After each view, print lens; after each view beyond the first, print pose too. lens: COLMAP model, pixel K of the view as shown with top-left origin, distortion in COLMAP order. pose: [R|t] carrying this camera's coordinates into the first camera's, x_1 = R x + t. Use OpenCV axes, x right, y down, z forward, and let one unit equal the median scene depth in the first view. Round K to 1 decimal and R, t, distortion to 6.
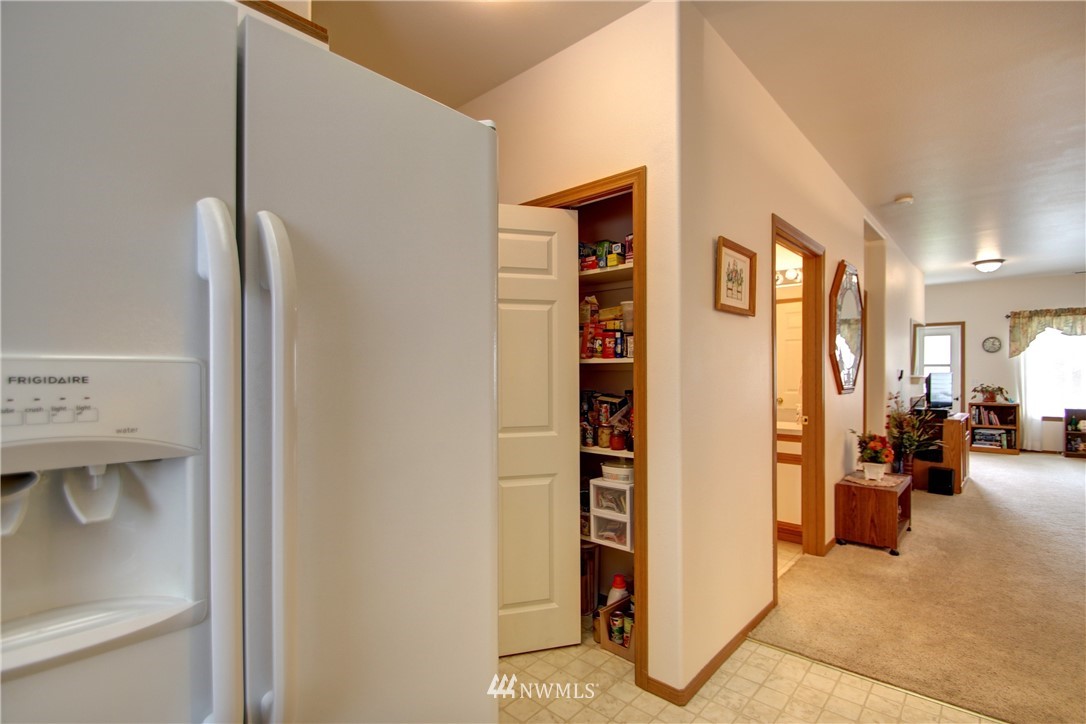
lens RADIAL K [[516.5, 0, 548.7], [0, 516.5, 375.8], [0, 0, 1]] dist [0.020344, -0.021282]
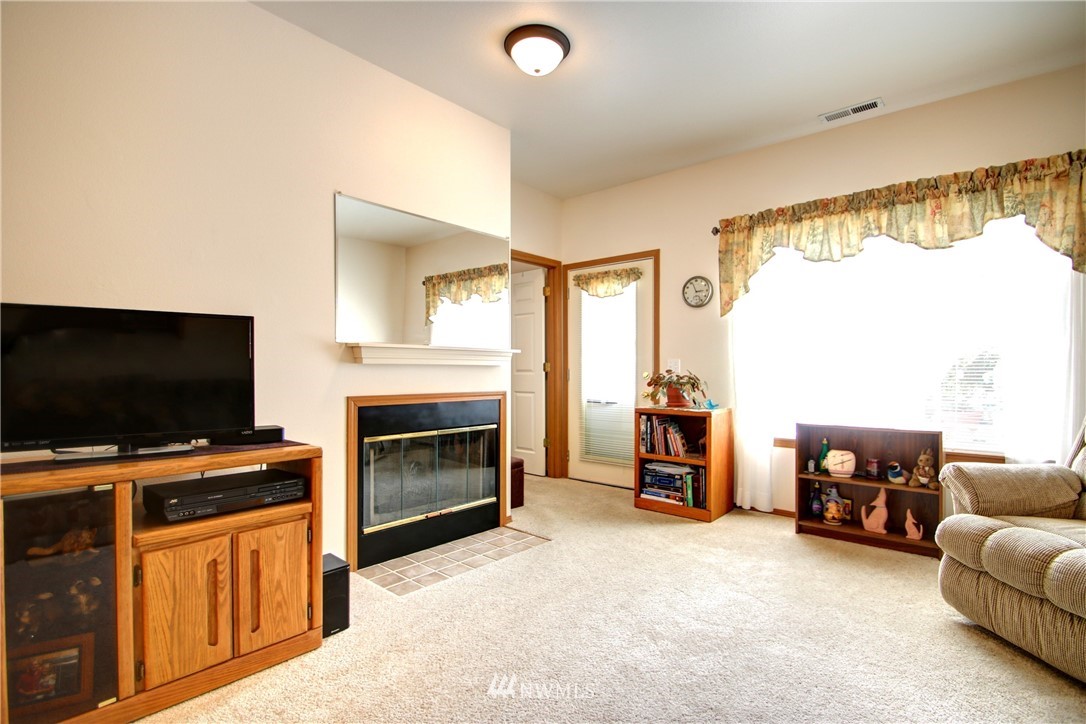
lens RADIAL K [[516.5, 0, 548.7], [0, 516.5, 375.8], [0, 0, 1]] dist [0.020344, -0.021282]
pose [[0.999599, 0.003015, 0.028149, 0.737240], [-0.003159, 0.999982, 0.005107, 0.020077], [-0.028133, -0.005194, 0.999591, 0.532783]]
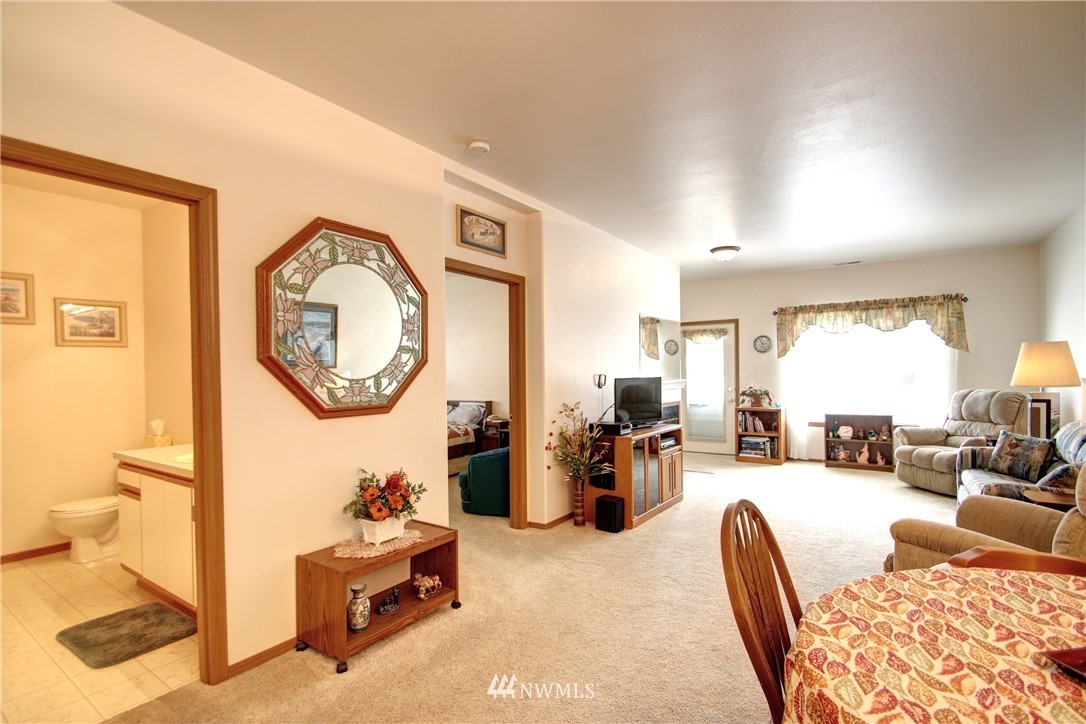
lens RADIAL K [[516.5, 0, 548.7], [0, 516.5, 375.8], [0, 0, 1]] dist [0.020344, -0.021282]
pose [[0.991432, -0.010123, 0.130228, 0.379304], [0.010031, 0.999949, 0.001365, -0.008974], [-0.130236, -0.000047, 0.991483, 0.147235]]
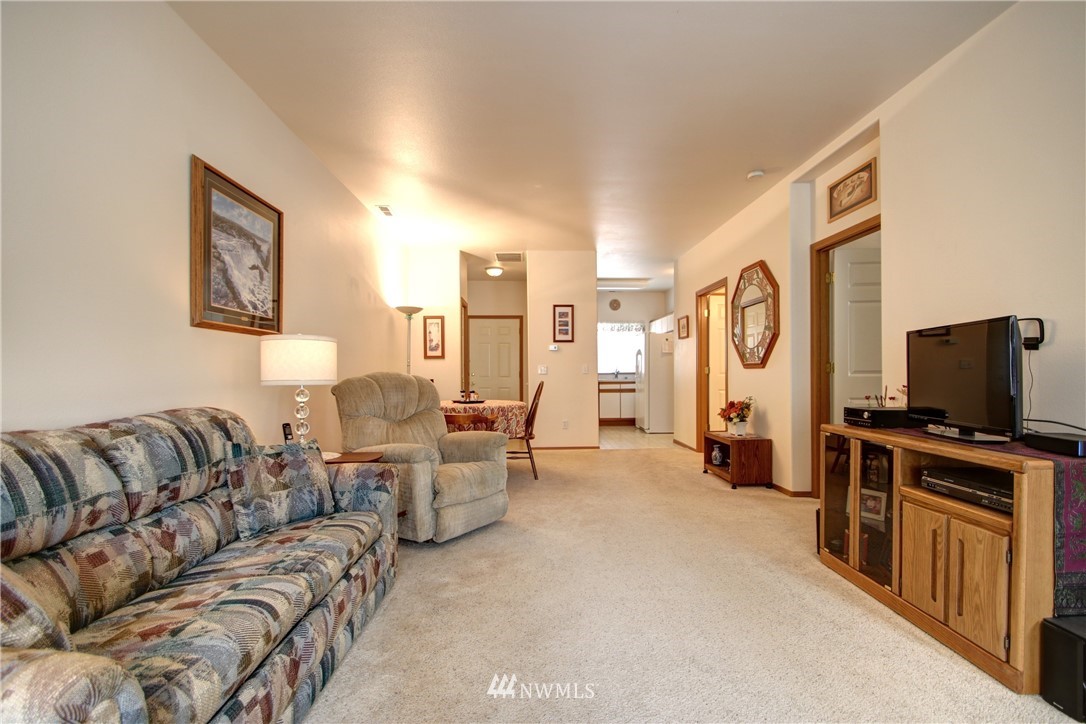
lens RADIAL K [[516.5, 0, 548.7], [0, 516.5, 375.8], [0, 0, 1]] dist [0.020344, -0.021282]
pose [[-0.722633, 0.008192, -0.691183, 0.916130], [-0.000604, 0.999922, 0.012483, 0.018716], [0.691232, 0.009438, -0.722572, 0.798212]]
